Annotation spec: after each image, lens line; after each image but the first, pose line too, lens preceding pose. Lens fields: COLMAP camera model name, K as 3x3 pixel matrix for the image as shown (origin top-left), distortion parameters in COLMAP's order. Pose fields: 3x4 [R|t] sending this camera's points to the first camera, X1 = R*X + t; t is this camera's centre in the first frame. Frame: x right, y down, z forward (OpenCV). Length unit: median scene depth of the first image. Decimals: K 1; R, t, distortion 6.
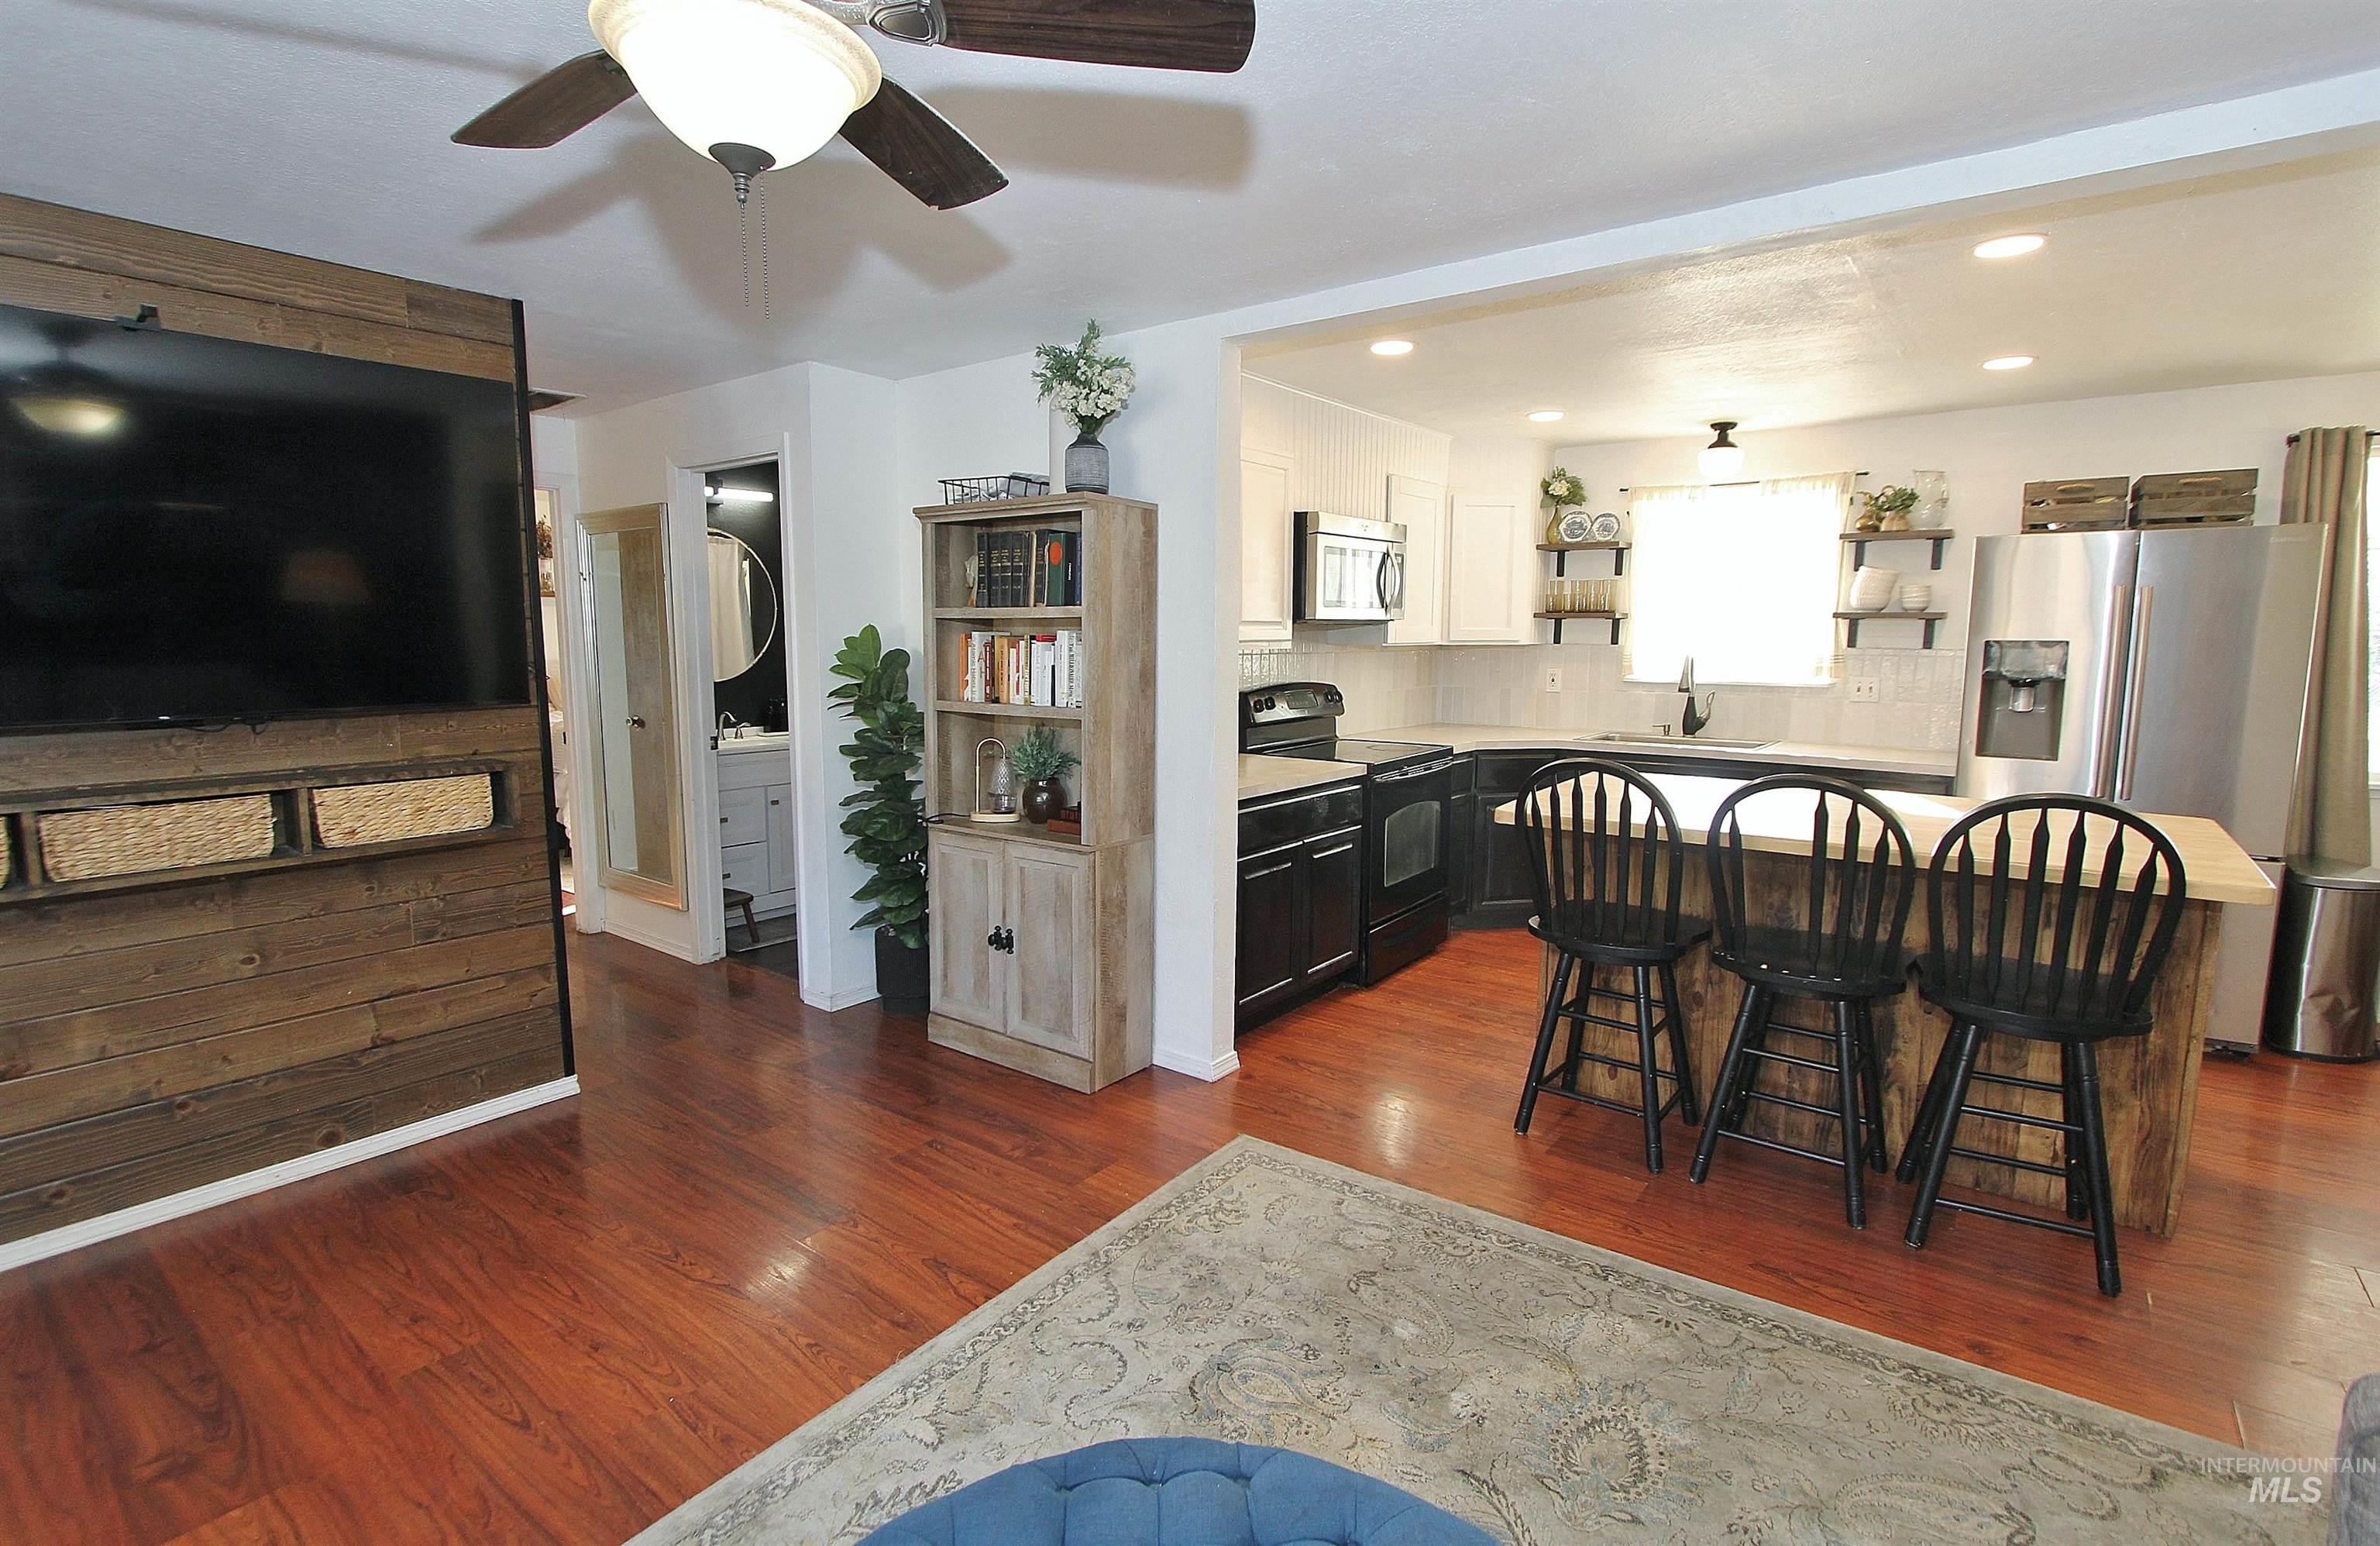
lens RADIAL K [[1116.2, 0, 1187.3], [0, 1116.2, 775.2], [0, 0, 1]] dist [-0.009468, -0.000654]
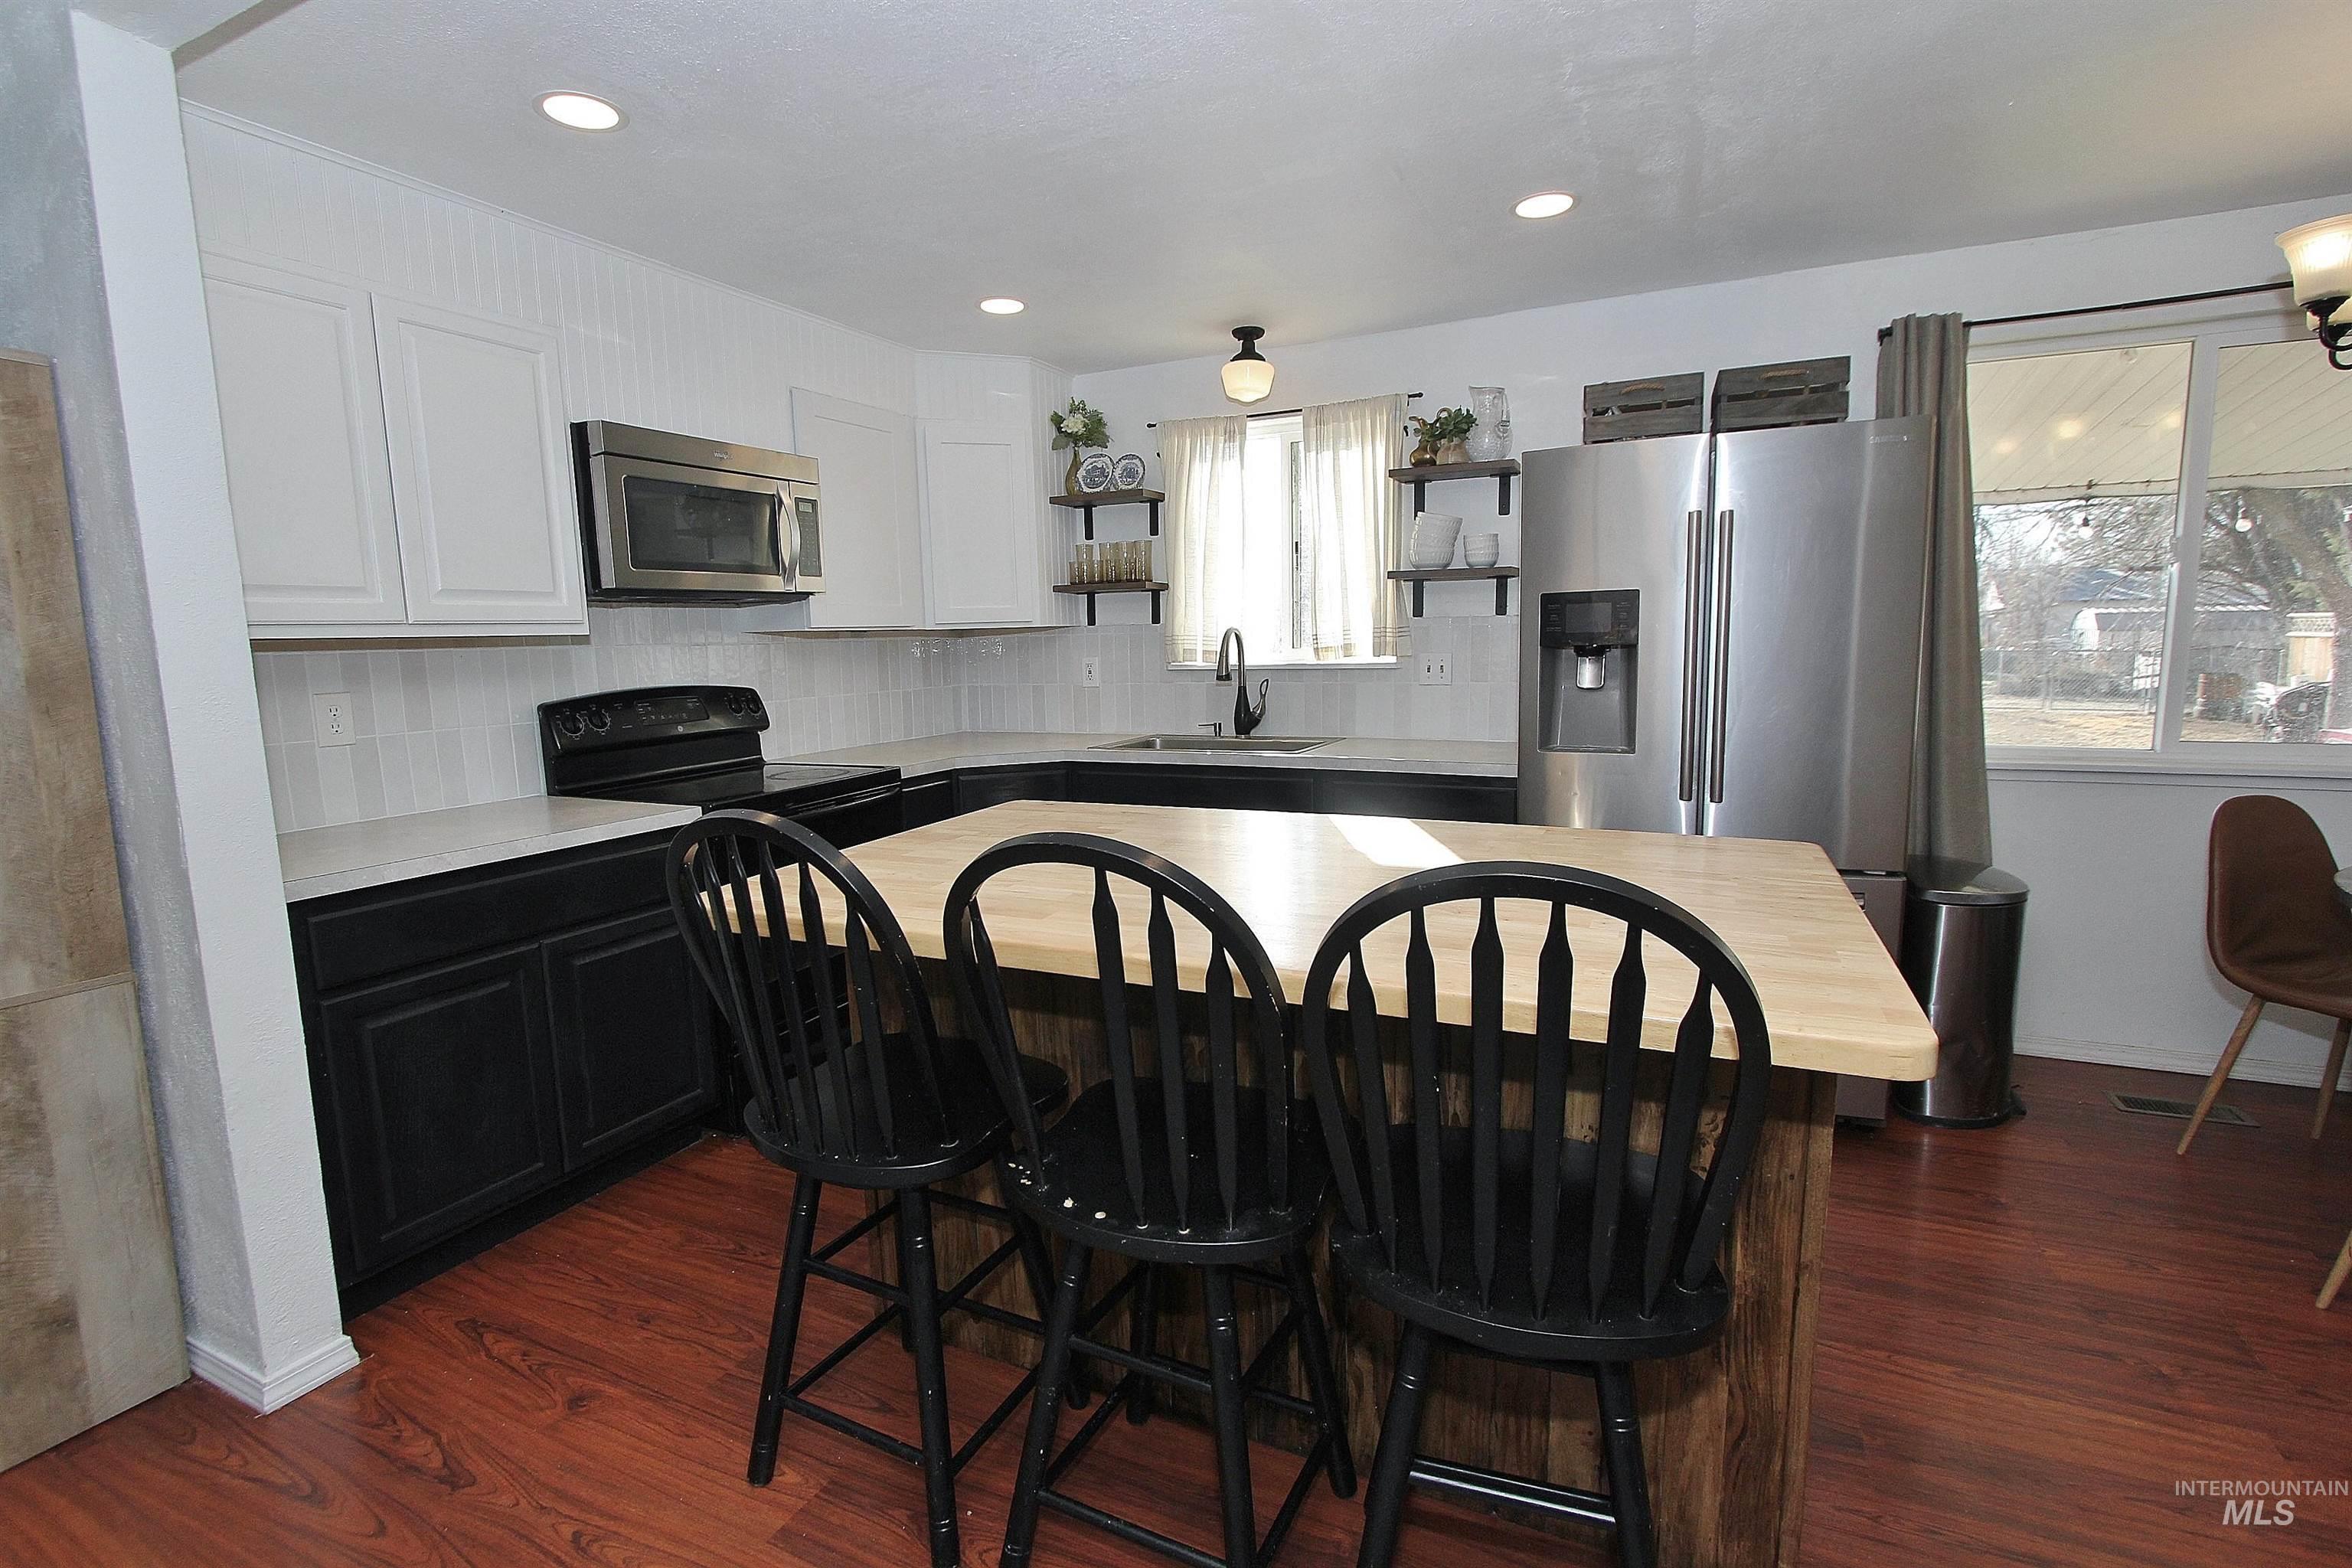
lens RADIAL K [[1080.1, 0, 1176.2], [0, 1080.1, 784.8], [0, 0, 1]] dist [-0.015846, 0.001674]
pose [[0.977277, -0.052169, 0.205447, 0.336579], [0.051523, 0.998636, 0.008500, -0.013272], [-0.205610, 0.002278, 0.978631, 0.360026]]
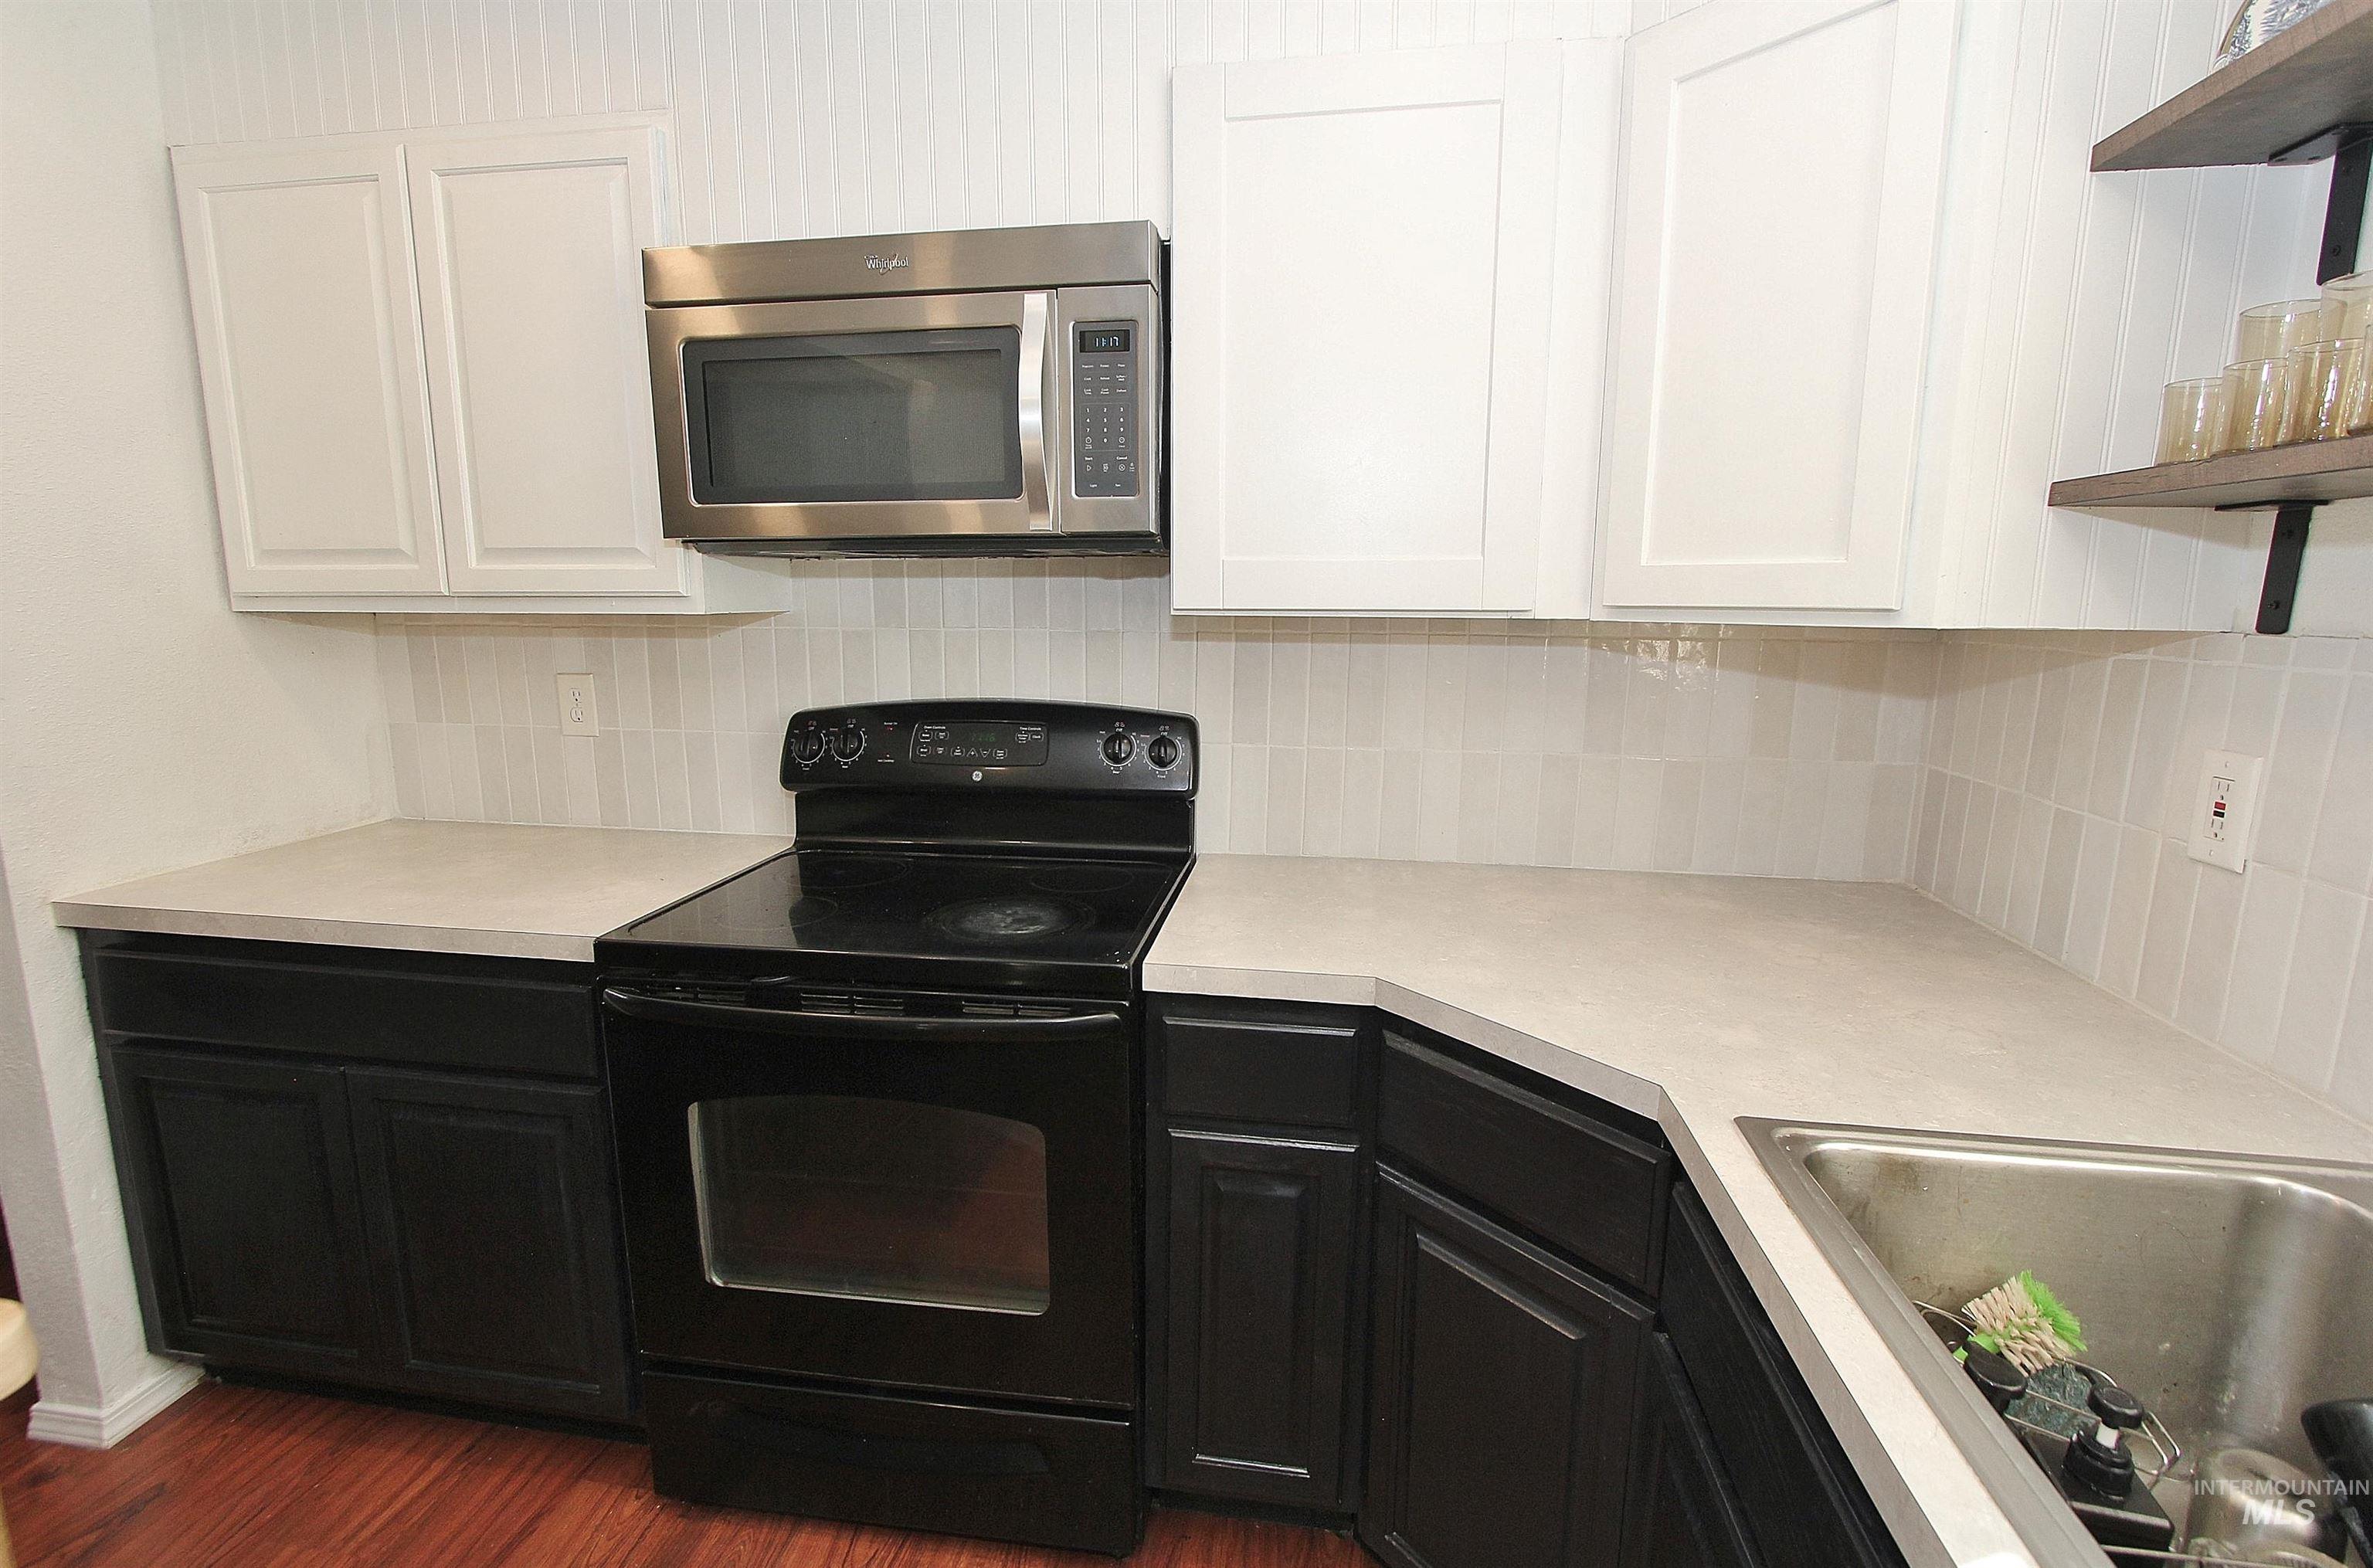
lens RADIAL K [[1089.7, 0, 1185.0], [0, 1089.7, 786.0], [0, 0, 1]] dist [-0.015846, 0.001674]
pose [[0.490655, 0.154343, -0.857576, 0.675741], [-0.120126, 0.986771, 0.108866, -0.164023], [0.863034, 0.049601, 0.502705, 1.300690]]
